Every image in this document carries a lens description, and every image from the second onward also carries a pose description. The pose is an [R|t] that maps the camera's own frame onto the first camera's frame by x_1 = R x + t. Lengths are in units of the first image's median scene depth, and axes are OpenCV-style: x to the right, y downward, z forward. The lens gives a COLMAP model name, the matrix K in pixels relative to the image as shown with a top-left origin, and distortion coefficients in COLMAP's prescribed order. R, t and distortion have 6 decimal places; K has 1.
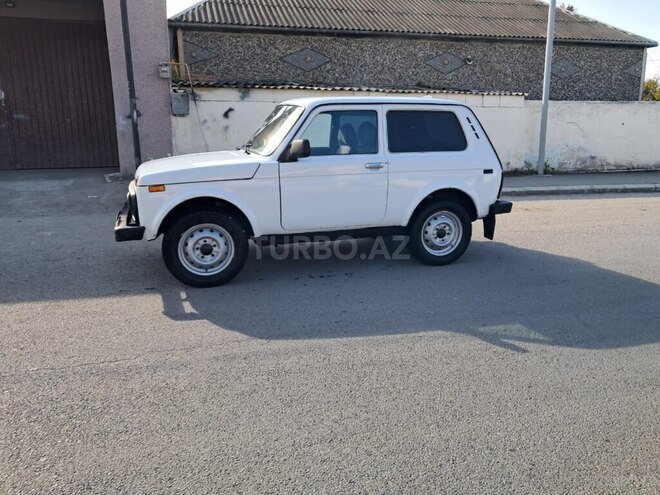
lens RADIAL K [[496.6, 0, 332.9], [0, 496.6, 246.8], [0, 0, 1]] dist [-0.006247, -0.004888]
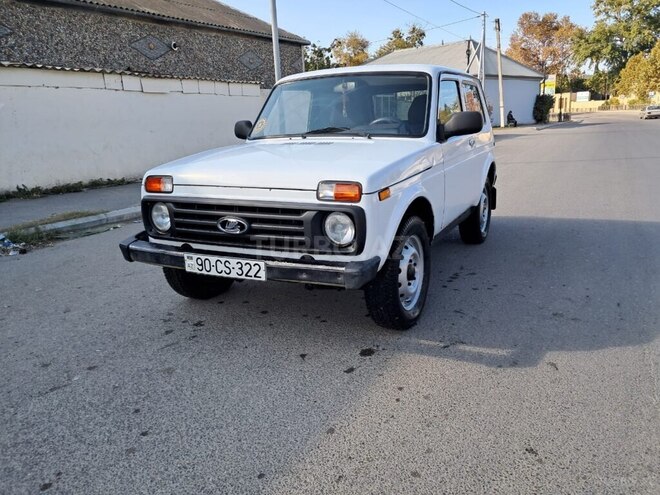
lens RADIAL K [[510.9, 0, 332.6], [0, 510.9, 236.8], [0, 0, 1]] dist [0.000036, 0.002921]
pose [[0.703251, -0.186632, 0.686008, -0.243325], [0.200719, 0.977794, 0.060250, -0.033036], [-0.682019, 0.095324, 0.725095, 0.162561]]
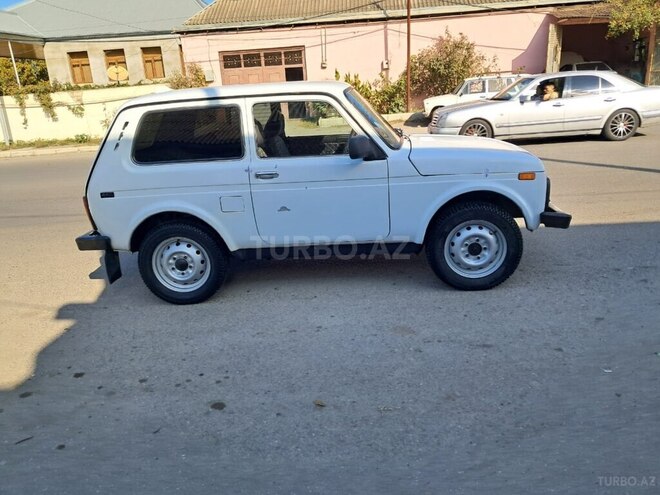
lens RADIAL K [[519.3, 0, 331.9], [0, 519.3, 243.8], [0, 0, 1]] dist [0.005427, 0.000261]
pose [[-0.926064, -0.048079, 0.374292, -0.146245], [0.154398, 0.856758, 0.492063, -0.173375], [-0.344336, 0.513472, -0.785989, 0.639001]]
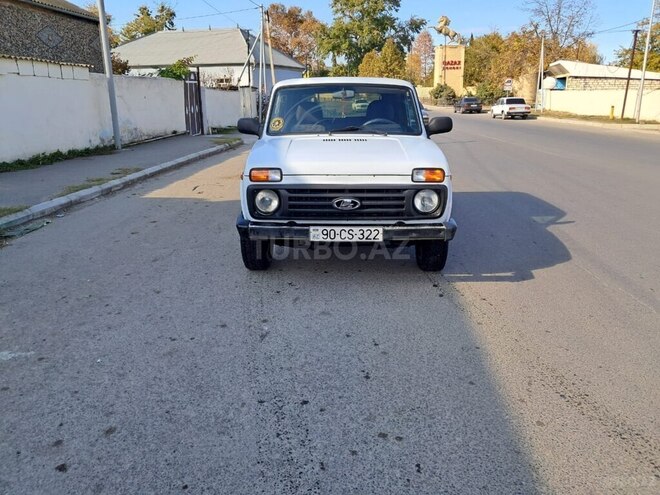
lens RADIAL K [[515.6, 0, 318.5], [0, 515.6, 227.8], [0, 0, 1]] dist [0.016507, 0.001228]
pose [[0.343213, -0.232779, 0.909956, -0.383082], [0.222861, 0.961319, 0.161860, -0.066901], [-0.912435, 0.147241, 0.381814, 0.242568]]
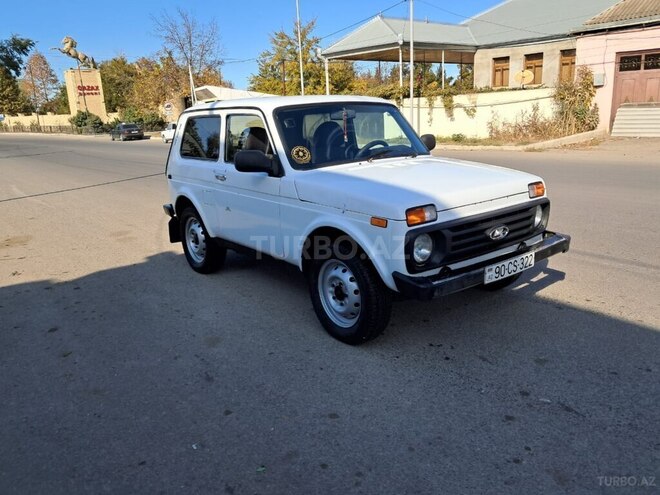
lens RADIAL K [[519.3, 0, 331.9], [0, 519.3, 243.8], [0, 0, 1]] dist [0.005427, 0.000261]
pose [[-0.340719, -0.215840, 0.915054, -0.323667], [0.260333, 0.913574, 0.312425, -0.119942], [-0.903403, 0.344667, -0.255081, 0.454901]]
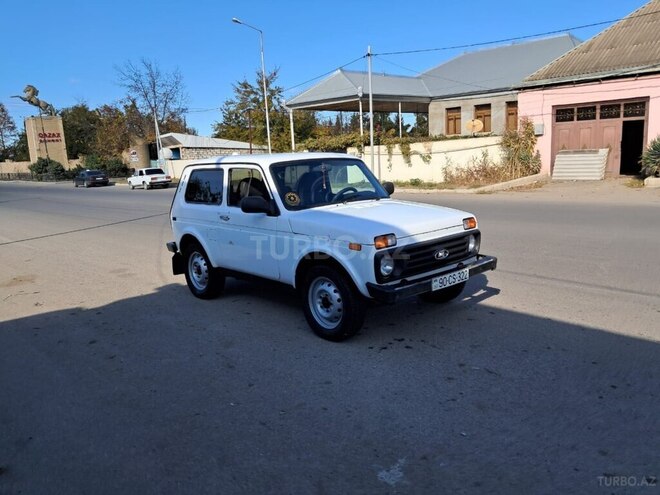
lens RADIAL K [[518.3, 0, 332.4], [0, 518.3, 248.6], [0, 0, 1]] dist [0.044594, -0.076740]
pose [[-0.408473, -0.141036, 0.901809, -0.392206], [0.259139, 0.929419, 0.262731, -0.135910], [-0.875212, 0.341012, -0.343094, 0.491738]]
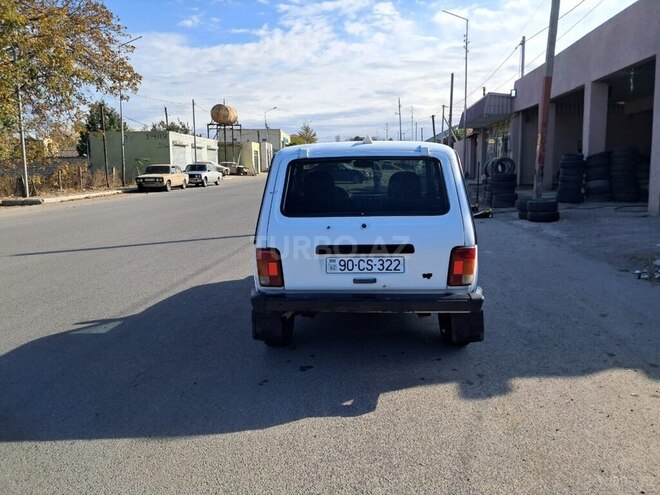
lens RADIAL K [[514.7, 0, 344.1], [0, 514.7, 214.2], [0, 0, 1]] dist [0.013263, -0.004554]
pose [[-0.356929, 0.095451, -0.929242, 0.337604], [-0.201672, 0.963432, 0.176427, -0.122768], [0.912102, 0.250374, -0.324627, 0.469248]]
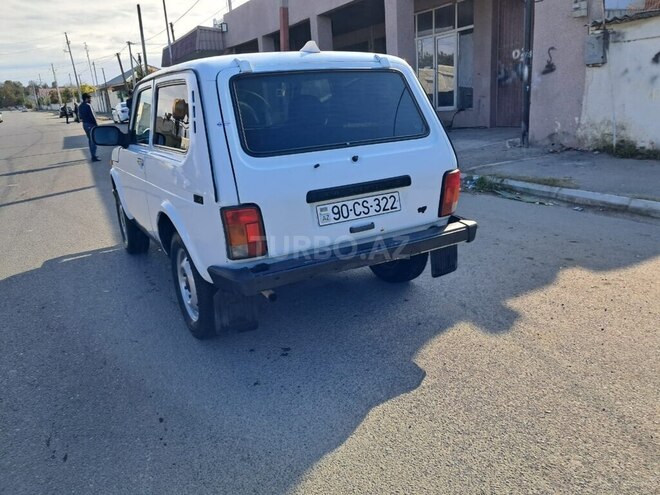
lens RADIAL K [[515.7, 0, 335.0], [0, 515.7, 225.7], [0, 0, 1]] dist [0.041170, -0.064057]
pose [[0.193989, 0.228161, -0.954102, 0.295820], [-0.168277, 0.965901, 0.196768, -0.088475], [0.966463, 0.122383, 0.225769, 0.350484]]
